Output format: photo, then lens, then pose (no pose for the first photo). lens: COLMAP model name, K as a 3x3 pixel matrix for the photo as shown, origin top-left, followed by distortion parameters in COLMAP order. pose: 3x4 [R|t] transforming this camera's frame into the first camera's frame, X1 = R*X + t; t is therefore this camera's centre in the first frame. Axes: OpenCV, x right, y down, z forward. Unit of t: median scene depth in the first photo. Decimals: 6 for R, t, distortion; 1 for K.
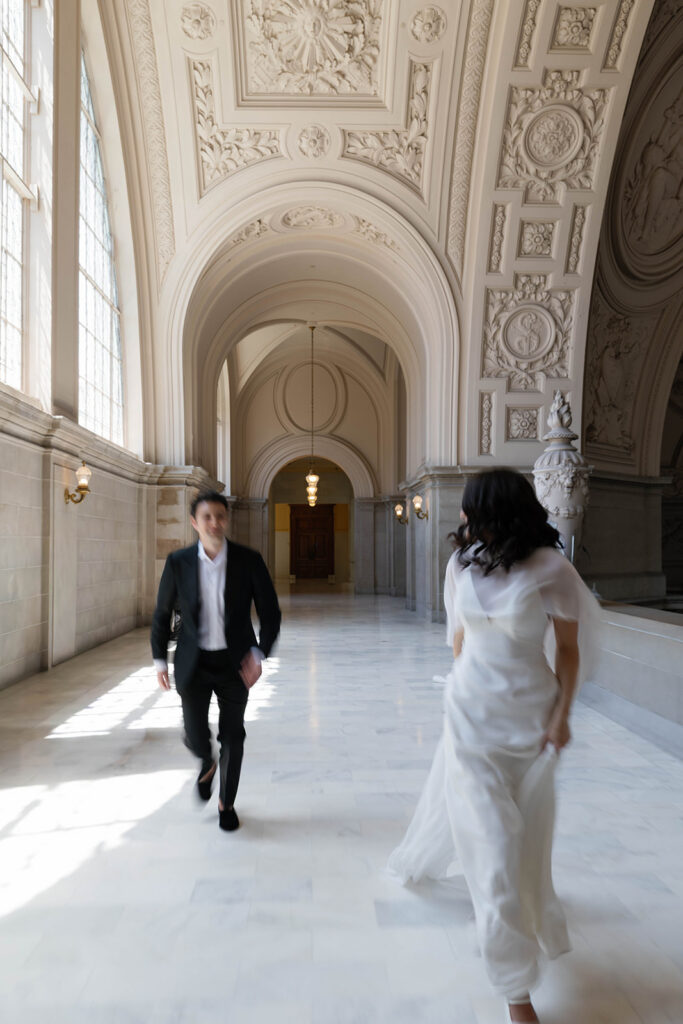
lens RADIAL K [[783.8, 0, 337.2], [0, 783.8, 529.4], [0, 0, 1]] dist [-0.004992, -0.019965]
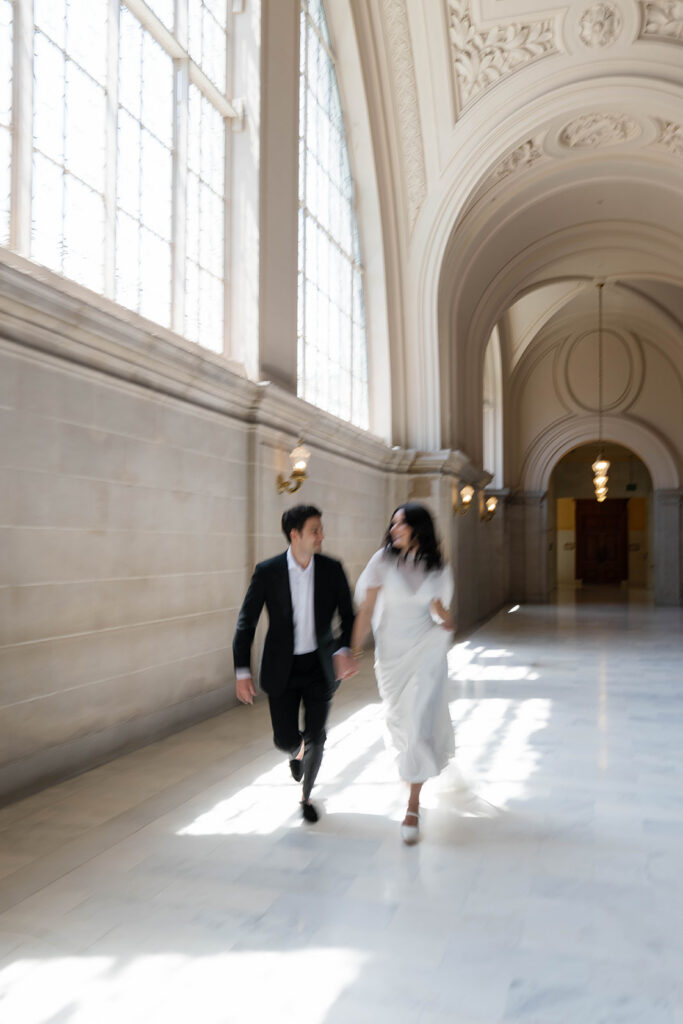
lens RADIAL K [[817.3, 0, 348.4], [0, 817.3, 512.8], [0, 0, 1]] dist [0.009912, -0.031925]
pose [[0.945117, -0.001736, -0.326728, -0.002276], [-0.004155, 0.999841, -0.017330, 0.001178], [0.326706, 0.017737, 0.944960, 0.157344]]
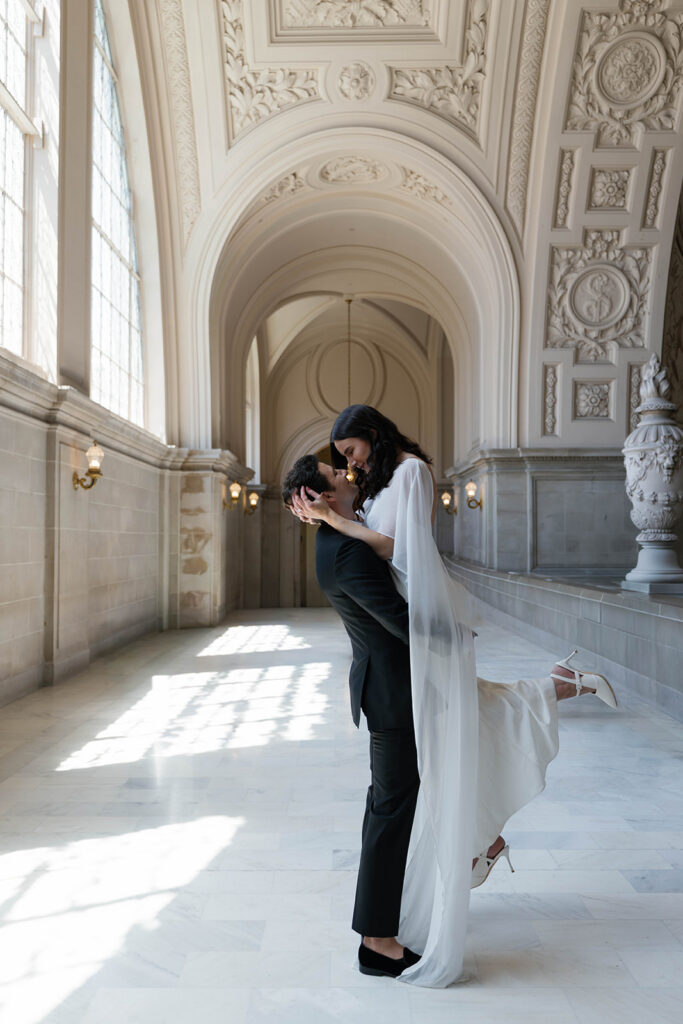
lens RADIAL K [[817.3, 0, 331.6], [0, 817.3, 505.0], [0, 0, 1]] dist [0.009912, -0.031925]
pose [[0.998951, -0.001682, -0.045754, -0.015744], [0.000742, 0.999788, -0.020553, 0.002062], [0.045779, 0.020498, 0.998741, 0.079957]]
